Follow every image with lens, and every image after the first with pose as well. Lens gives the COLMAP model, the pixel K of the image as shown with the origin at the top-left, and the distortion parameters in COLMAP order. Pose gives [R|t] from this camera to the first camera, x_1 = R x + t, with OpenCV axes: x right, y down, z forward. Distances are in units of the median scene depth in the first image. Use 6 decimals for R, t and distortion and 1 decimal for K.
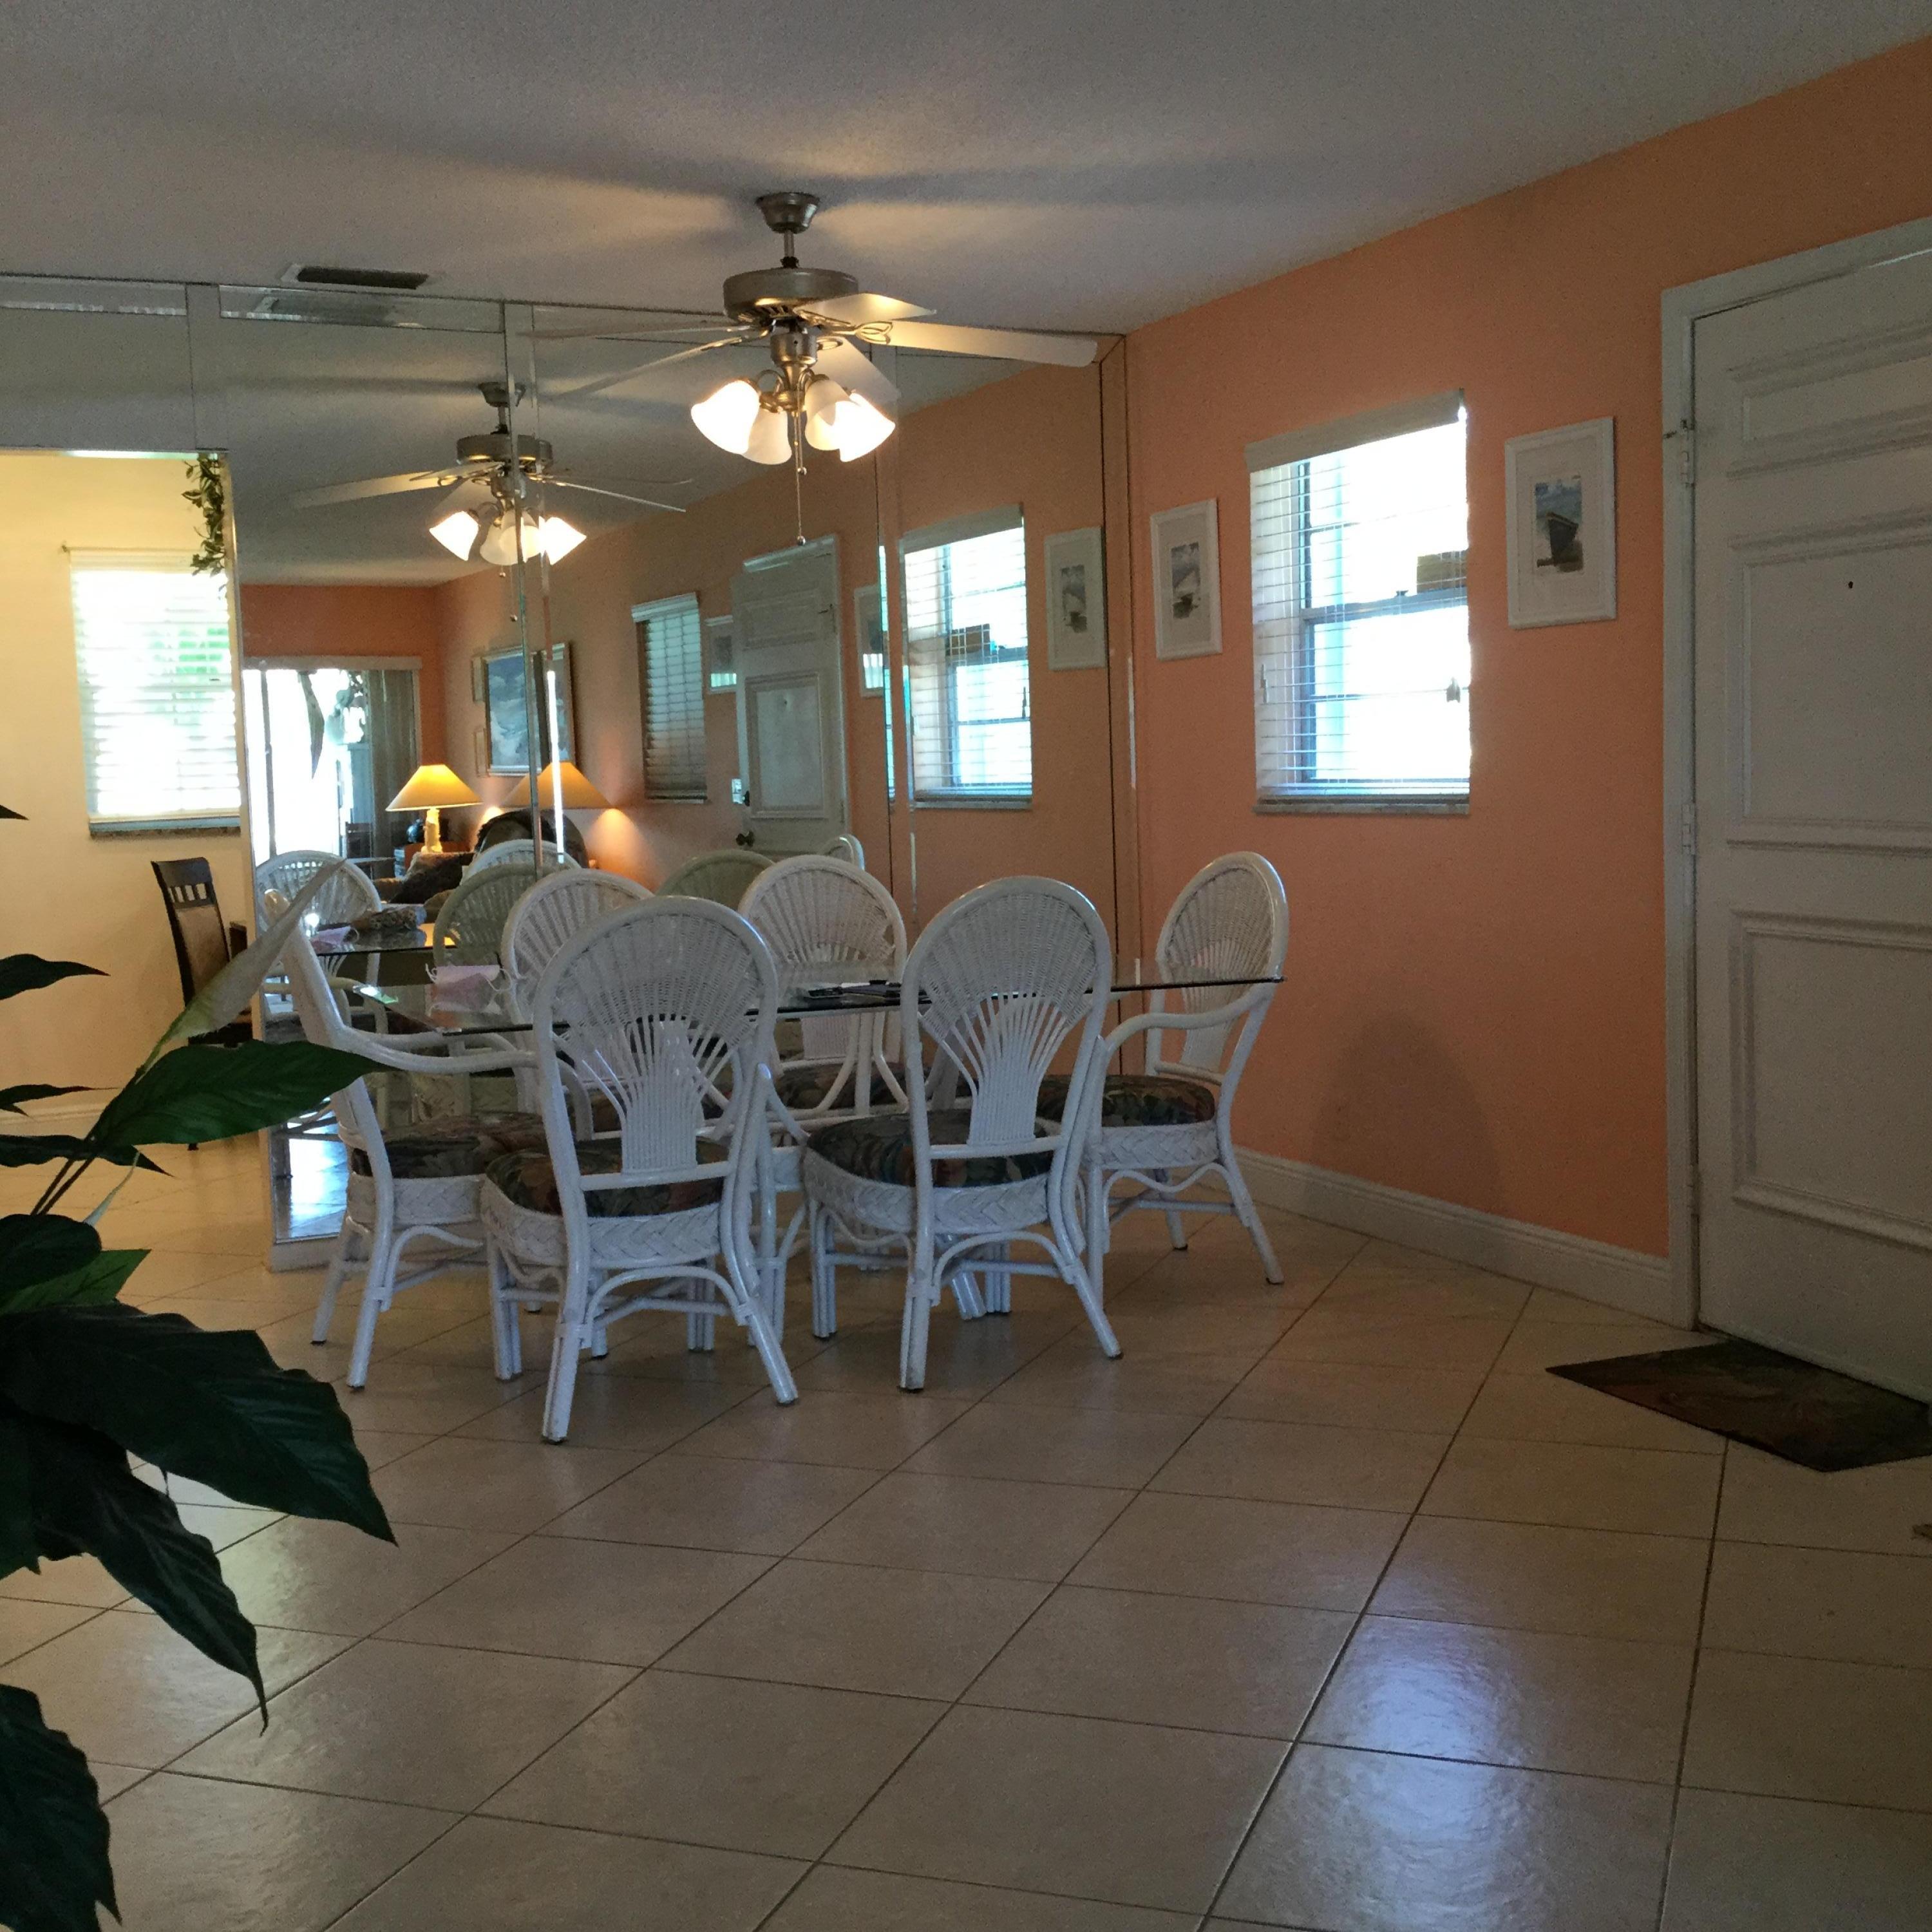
lens RADIAL K [[2351.9, 0, 989.0], [0, 2351.9, 995.5], [0, 0, 1]] dist [0.069914, 0.005431]
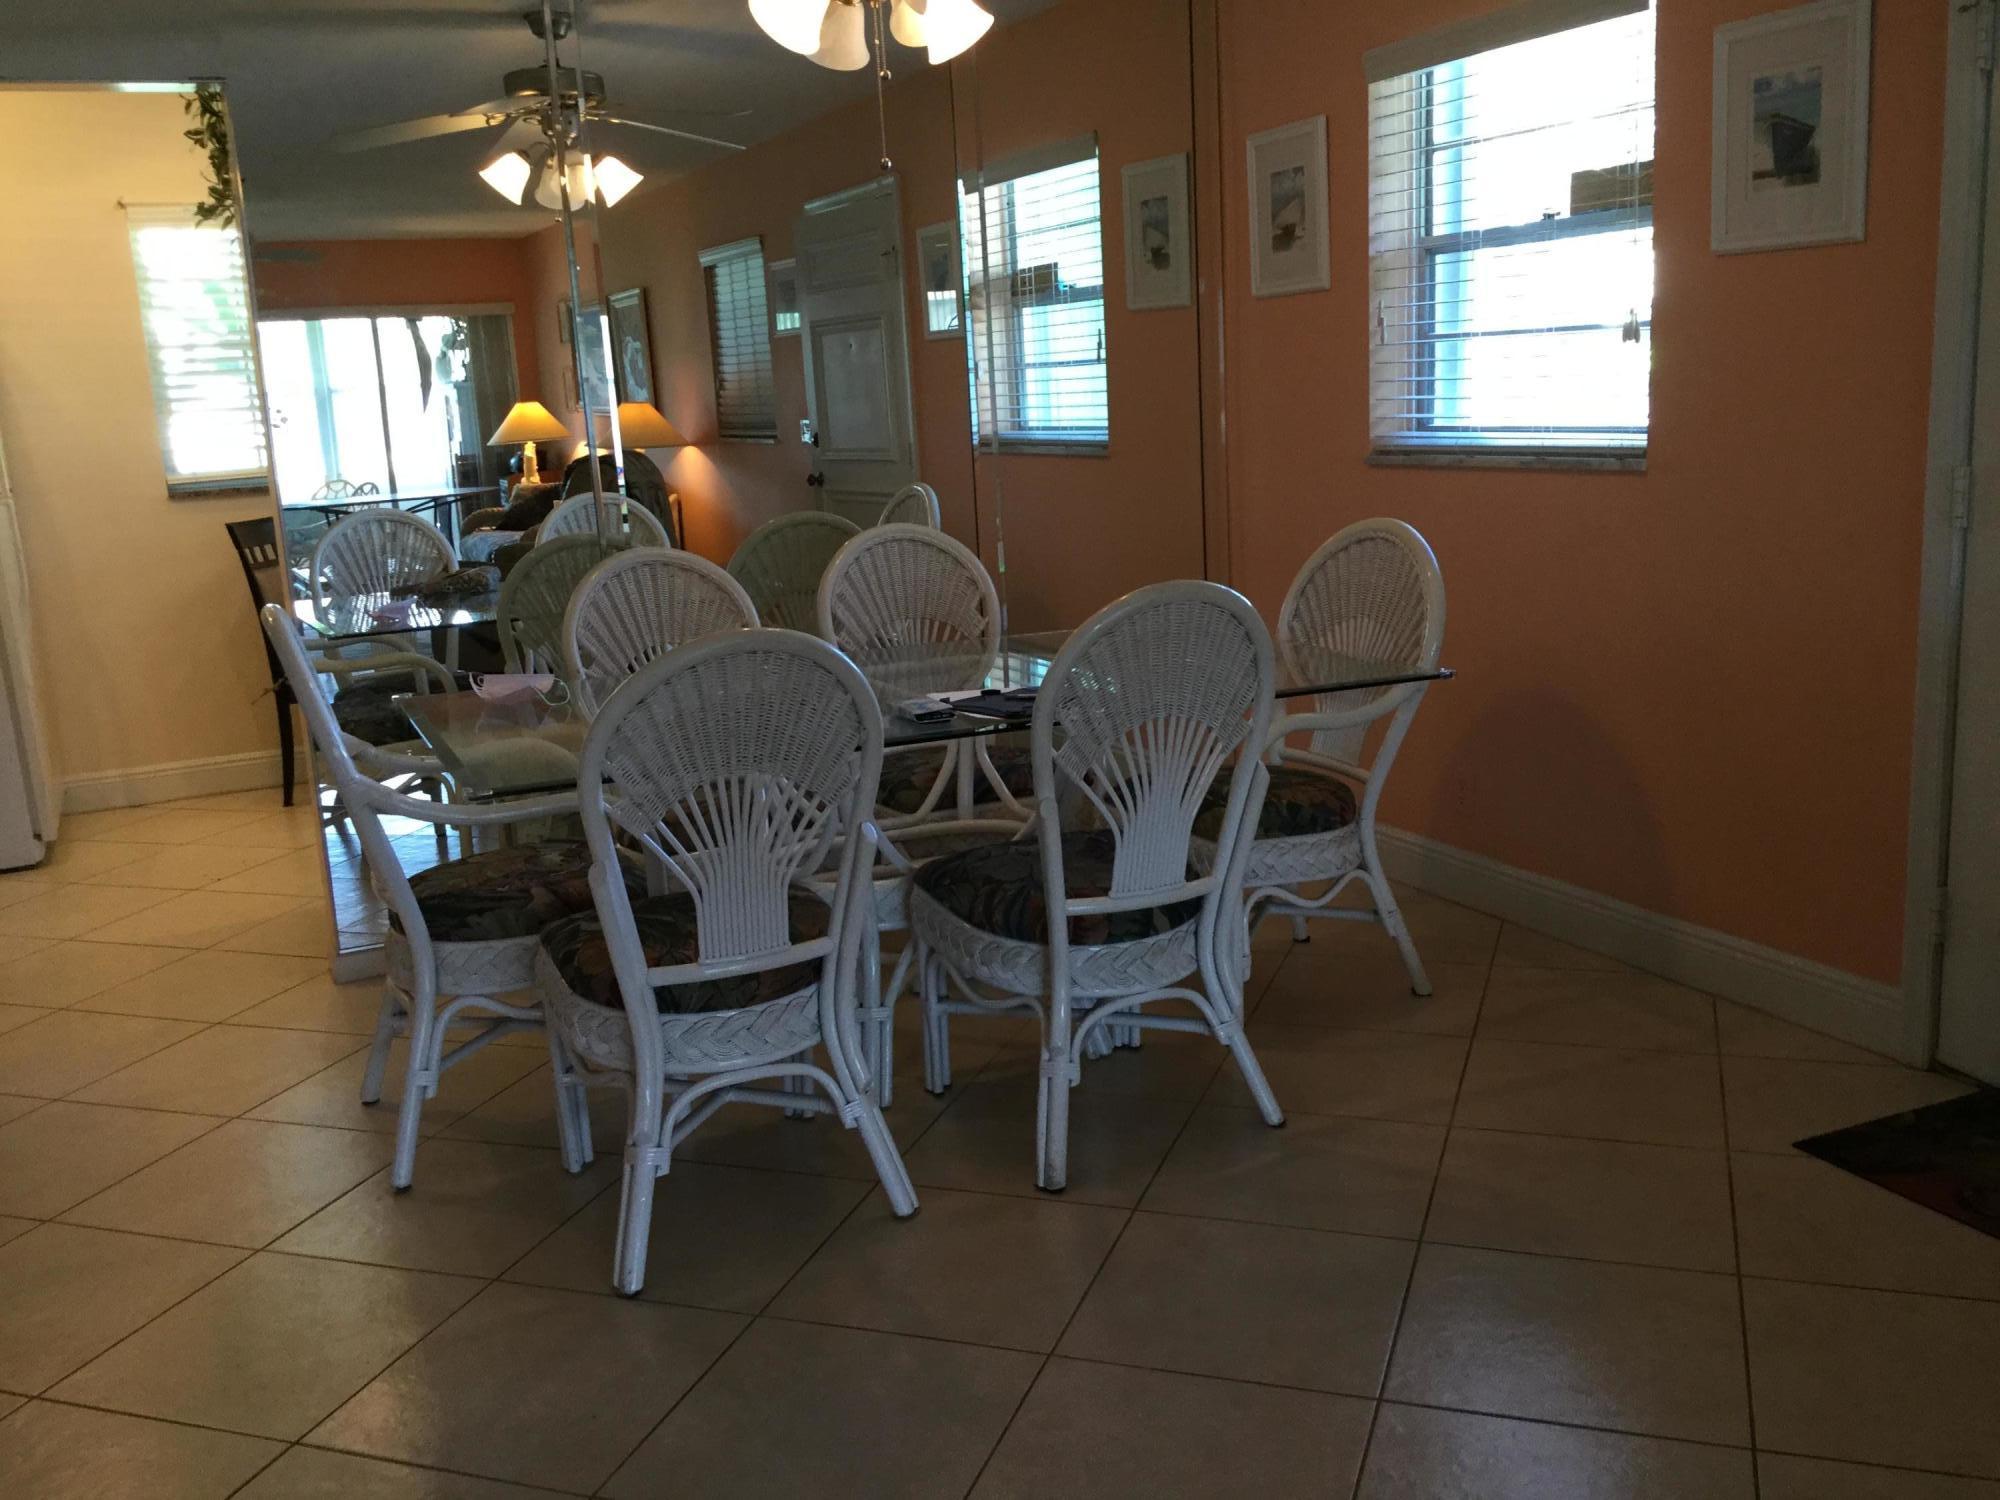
lens RADIAL K [[1808.2, 0, 1012.9], [0, 1808.2, 768.0], [0, 0, 1]] dist [0.131183, -0.294652]
pose [[0.999745, -0.021785, 0.006007, -0.036529], [0.020961, 0.993287, 0.113760, -0.045134], [-0.008445, -0.113605, 0.993490, 0.282139]]
